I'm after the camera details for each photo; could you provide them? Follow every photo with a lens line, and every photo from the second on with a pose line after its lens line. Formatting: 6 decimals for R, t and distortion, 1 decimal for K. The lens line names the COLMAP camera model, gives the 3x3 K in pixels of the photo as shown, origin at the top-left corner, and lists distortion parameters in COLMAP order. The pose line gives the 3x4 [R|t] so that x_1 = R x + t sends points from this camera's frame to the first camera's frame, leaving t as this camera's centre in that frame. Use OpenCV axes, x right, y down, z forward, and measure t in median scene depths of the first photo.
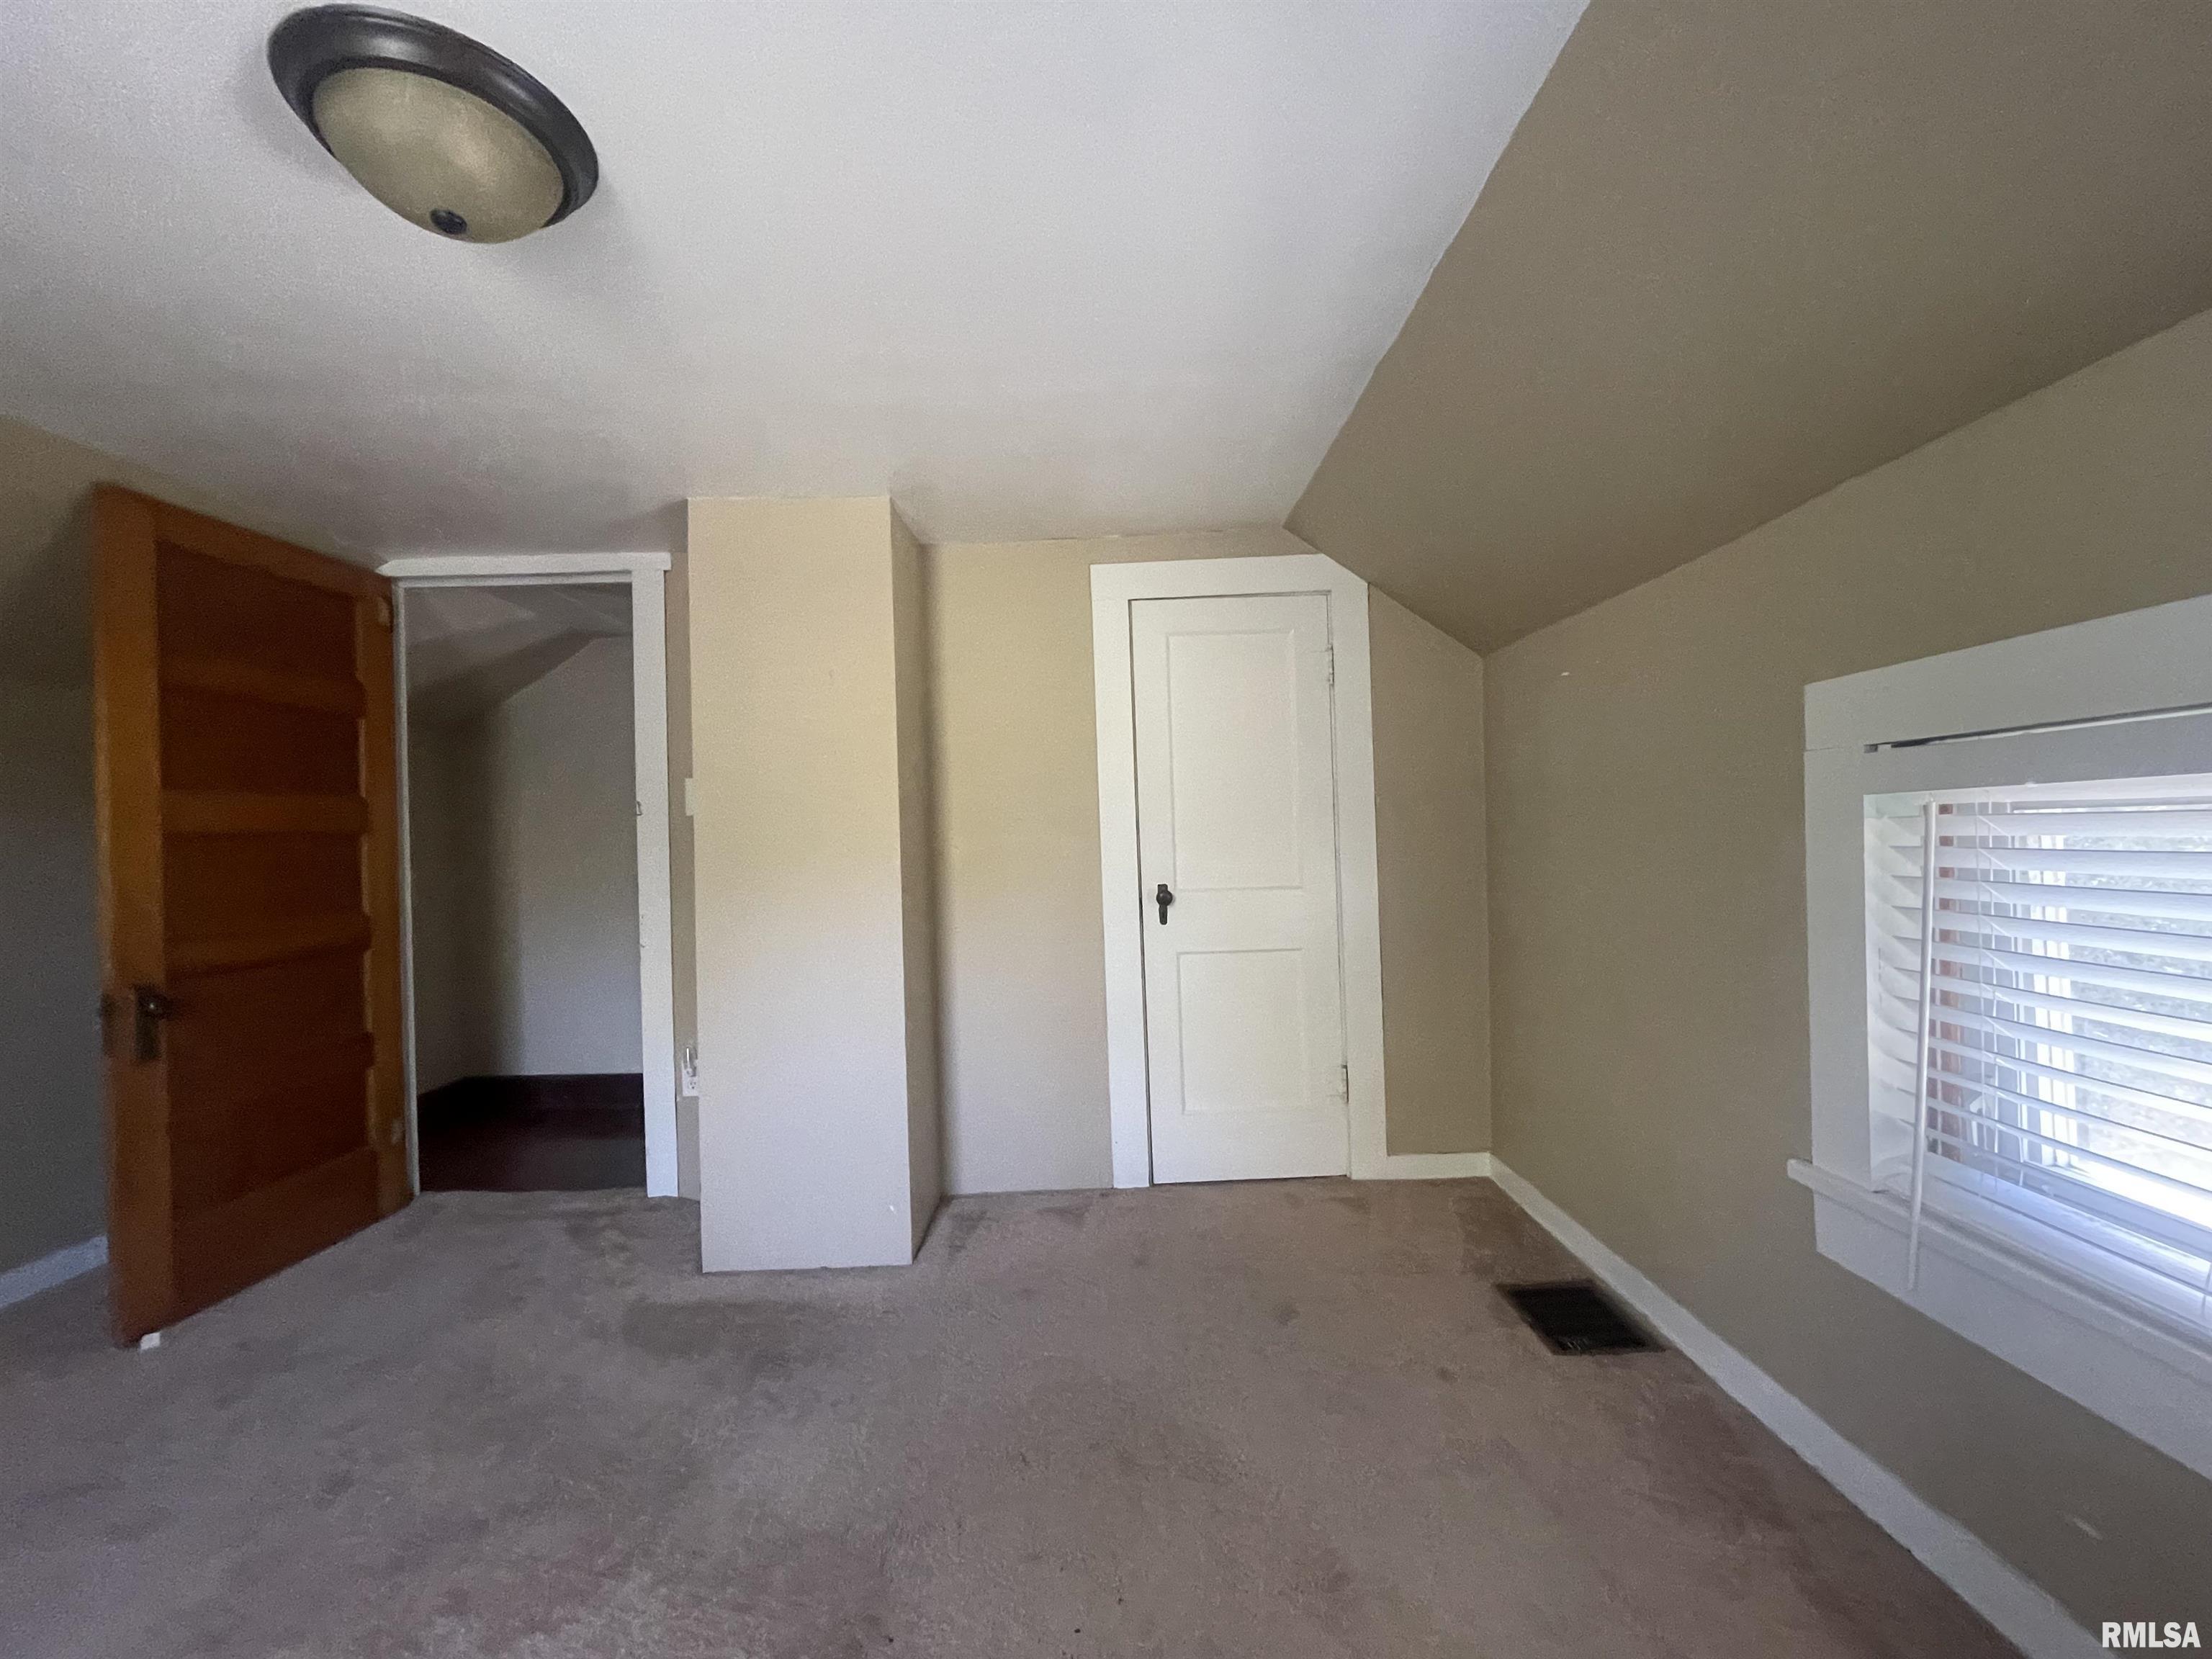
lens RADIAL K [[897.8, 0, 1101.8], [0, 897.8, 830.4], [0, 0, 1]] dist [-0.011941, 0.005178]
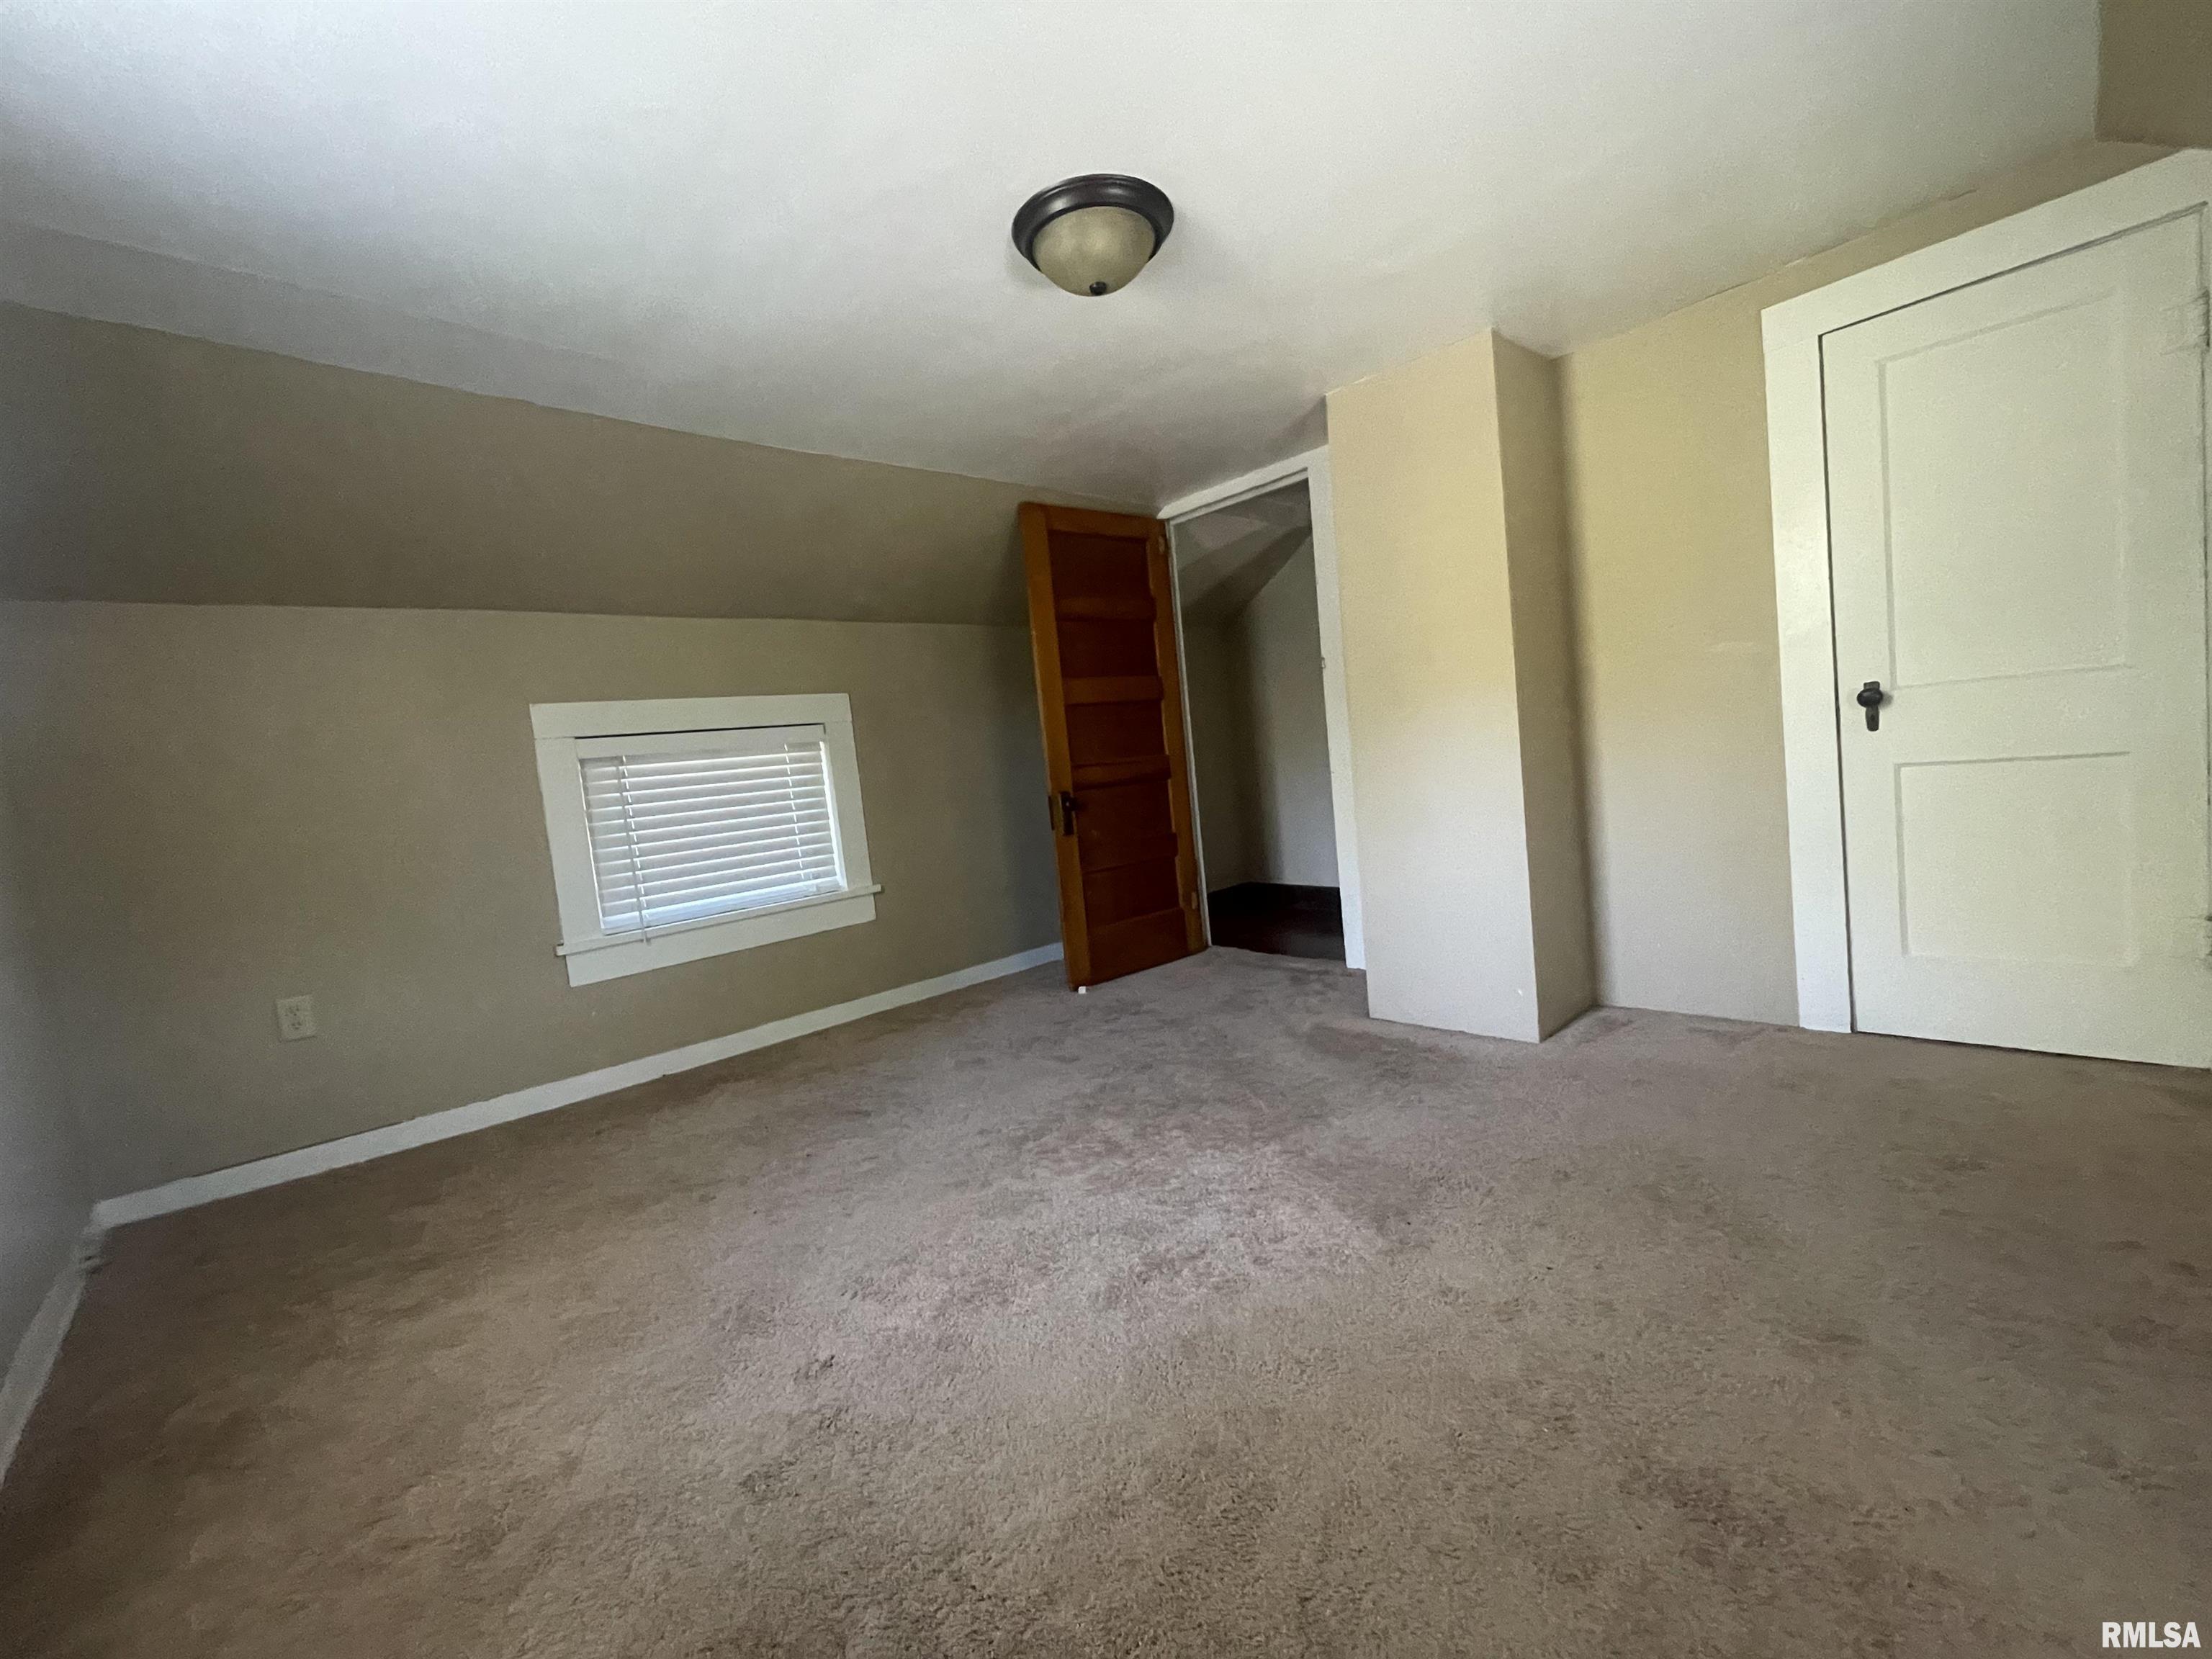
lens RADIAL K [[897.8, 0, 1101.8], [0, 897.8, 830.4], [0, 0, 1]] dist [-0.011941, 0.005178]
pose [[0.670148, 0.020617, -0.741941, 0.227220], [0.079377, 0.991891, 0.099259, 0.064974], [0.737971, -0.125411, 0.663077, -0.096220]]
